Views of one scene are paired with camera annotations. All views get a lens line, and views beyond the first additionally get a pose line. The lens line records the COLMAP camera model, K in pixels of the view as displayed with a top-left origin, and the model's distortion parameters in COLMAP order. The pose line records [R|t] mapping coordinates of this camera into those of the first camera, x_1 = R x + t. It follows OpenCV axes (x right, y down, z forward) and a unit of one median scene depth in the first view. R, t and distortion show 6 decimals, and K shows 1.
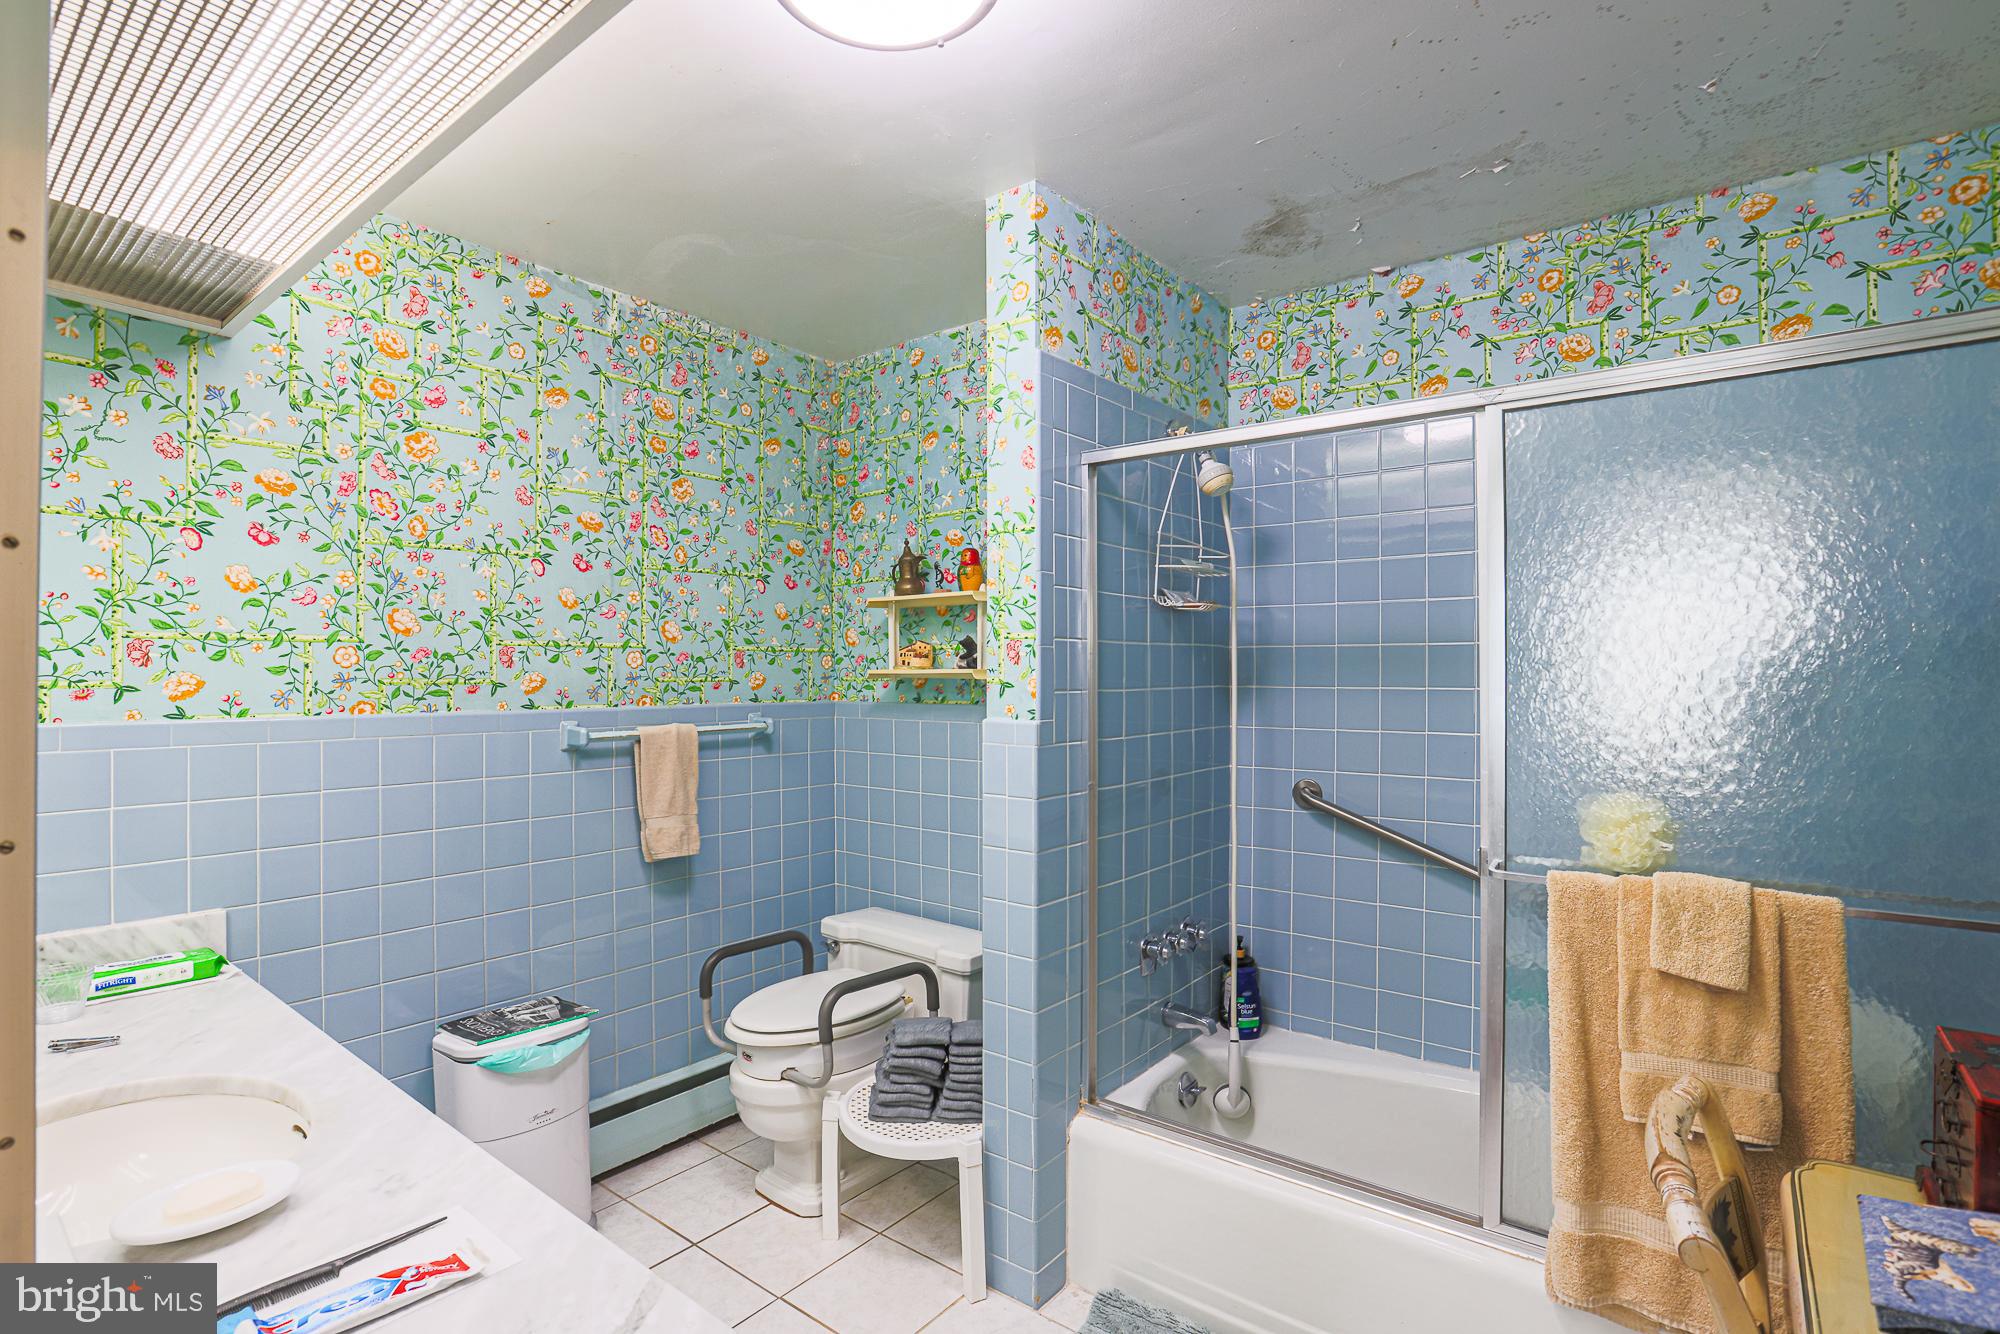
lens RADIAL K [[939.8, 0, 1000.0], [0, 939.8, 667.0], [0, 0, 1]] dist [0.002148, 0.000580]
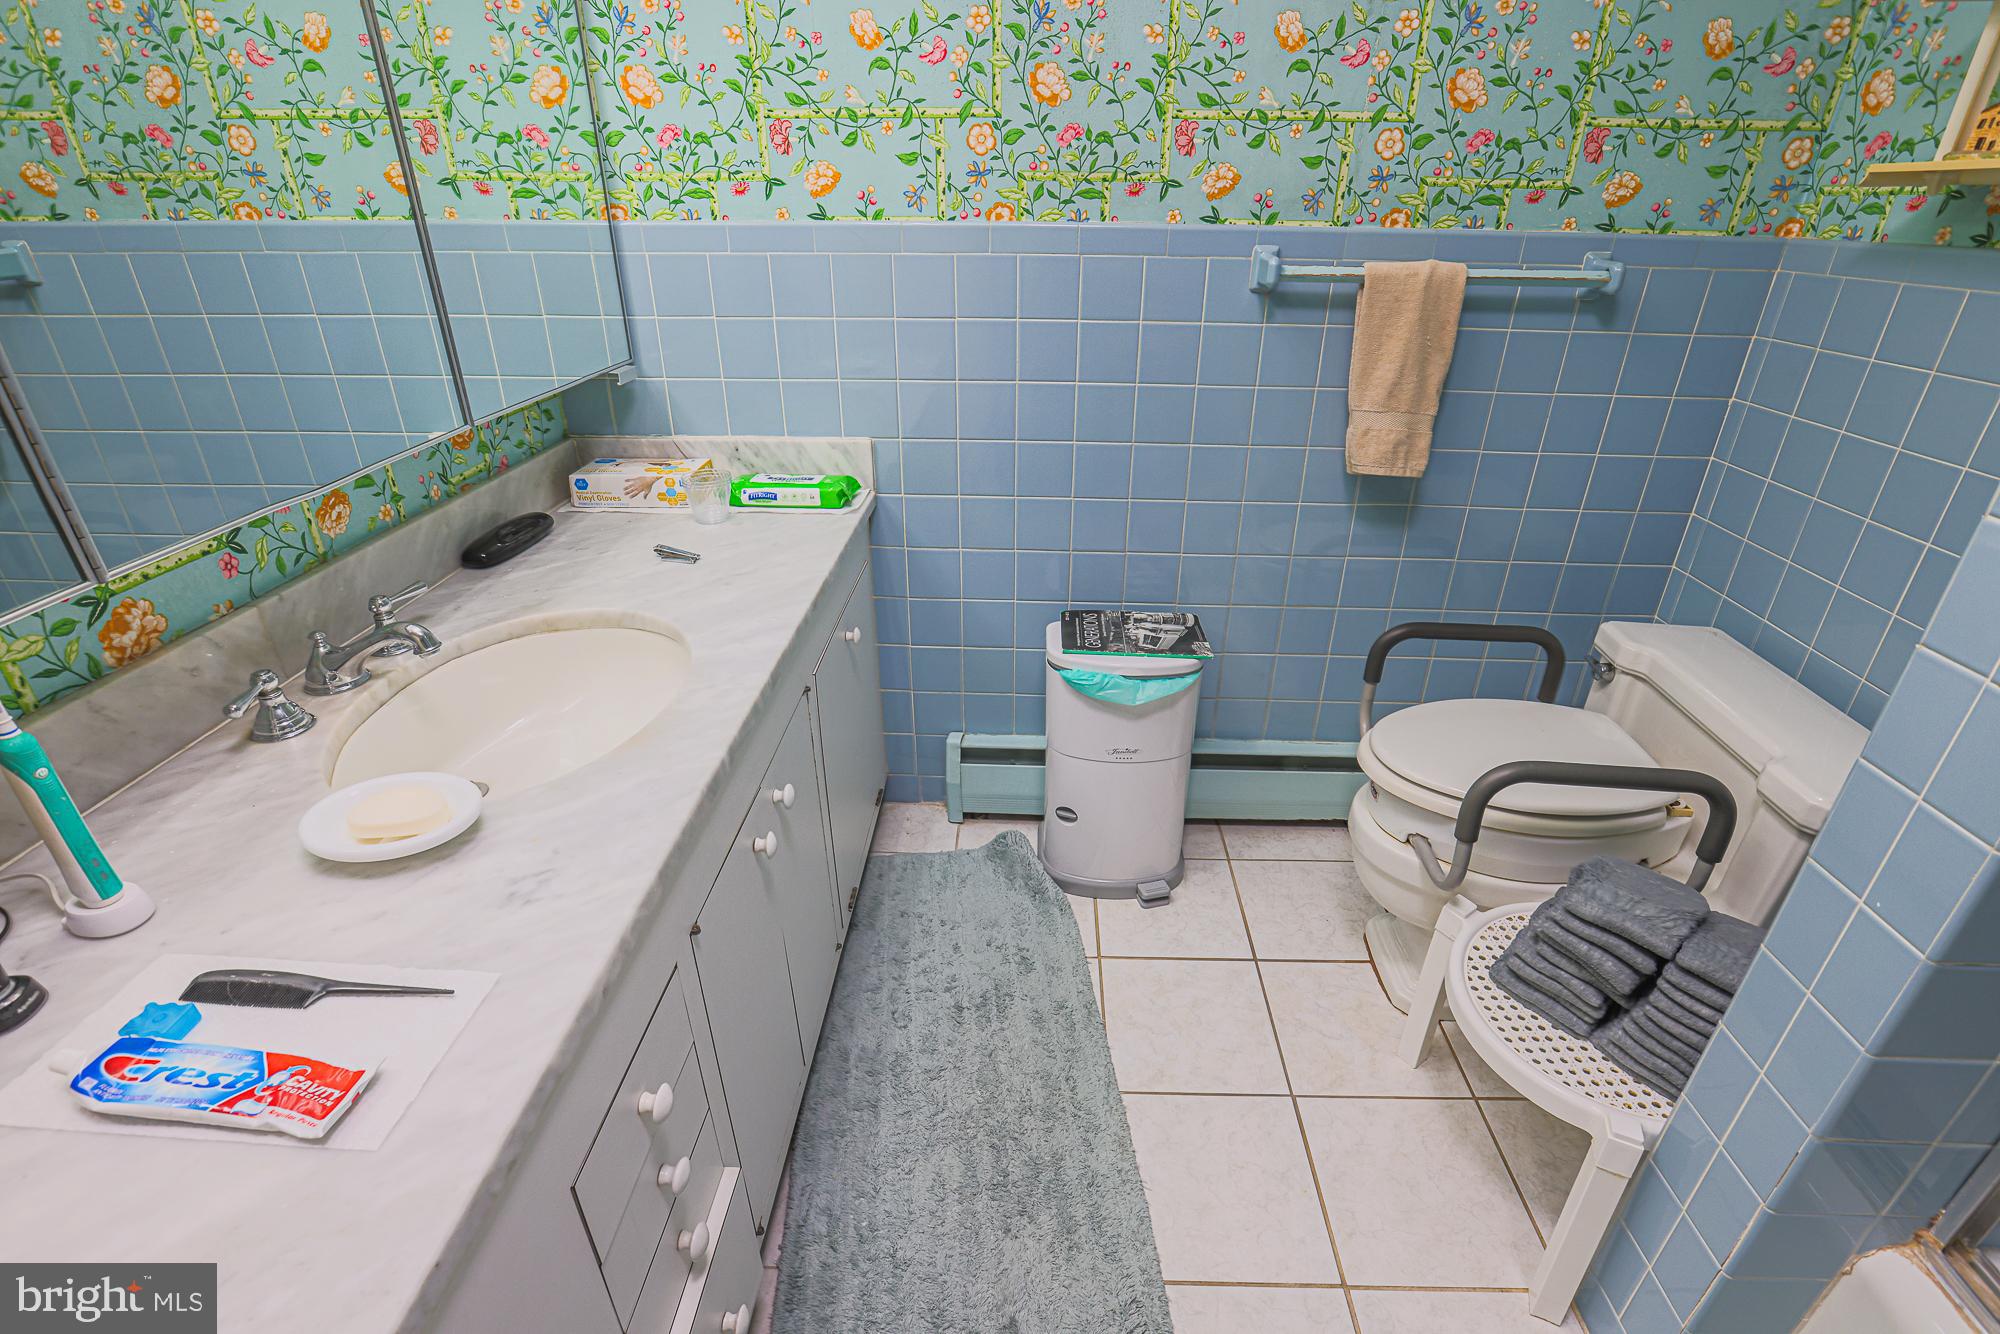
lens RADIAL K [[947.2, 0, 1011.8], [0, 947.2, 695.5], [0, 0, 1]] dist [-0.050200, 0.018338]
pose [[0.601678, 0.381136, -0.701940, 0.029787], [-0.000228, 0.878892, 0.477022, 0.023440], [0.798739, -0.286854, 0.528896, 0.439991]]
